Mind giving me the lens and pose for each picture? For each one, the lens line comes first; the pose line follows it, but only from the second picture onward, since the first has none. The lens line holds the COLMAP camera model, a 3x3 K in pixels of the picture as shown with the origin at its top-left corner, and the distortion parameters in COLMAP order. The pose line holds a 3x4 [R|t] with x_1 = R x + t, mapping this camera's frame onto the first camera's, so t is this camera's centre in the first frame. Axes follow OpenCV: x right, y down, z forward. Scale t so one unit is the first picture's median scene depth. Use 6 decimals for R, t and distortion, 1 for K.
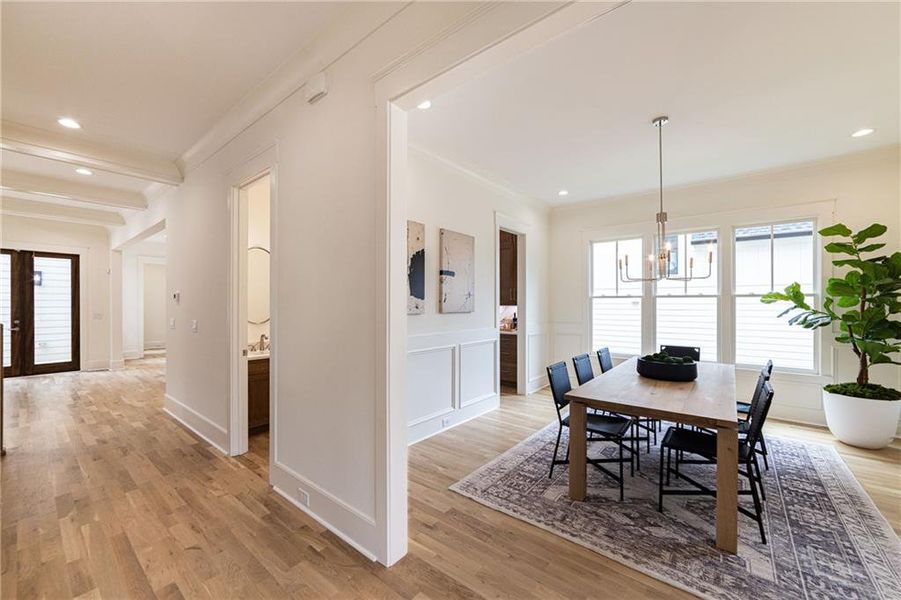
lens RADIAL K [[351.8, 0, 451.7], [0, 351.8, 307.3], [0, 0, 1]] dist [-0.011600, 0.004231]
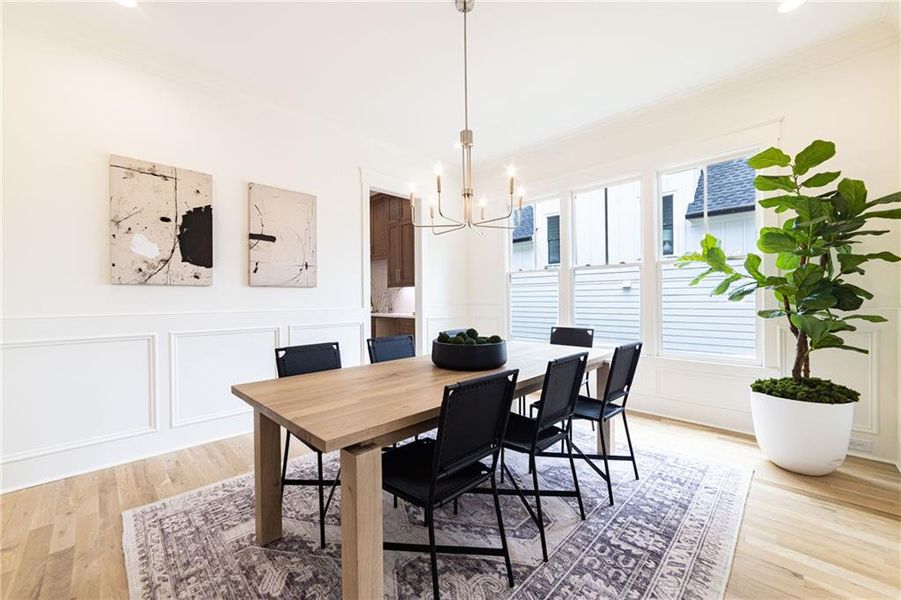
lens RADIAL K [[351.8, 0, 454.2], [0, 351.8, 303.1], [0, 0, 1]] dist [-0.011600, 0.004231]
pose [[0.995654, -0.009382, -0.092659, 0.576461], [0.009483, 0.999955, 0.000645, 0.066643], [0.092649, -0.001520, 0.995698, 0.265603]]
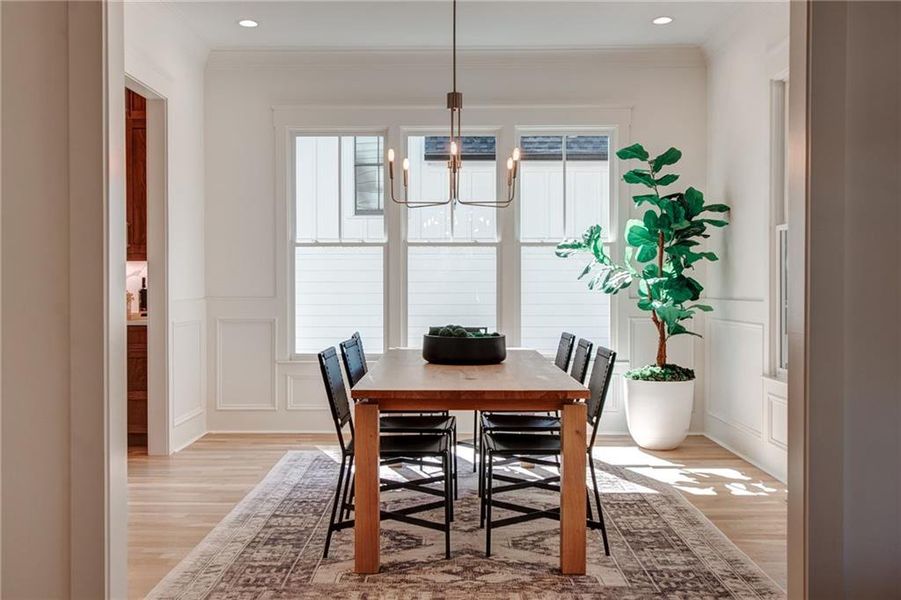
lens RADIAL K [[822.6, 0, 447.5], [0, 822.6, 299.4], [0, 0, 1]] dist [-0.038650, 0.000000]
pose [[0.792021, -0.016250, 0.610277, -0.231261], [0.007505, 0.999829, 0.016883, 0.050989], [-0.610447, -0.008792, 0.792008, -0.091139]]
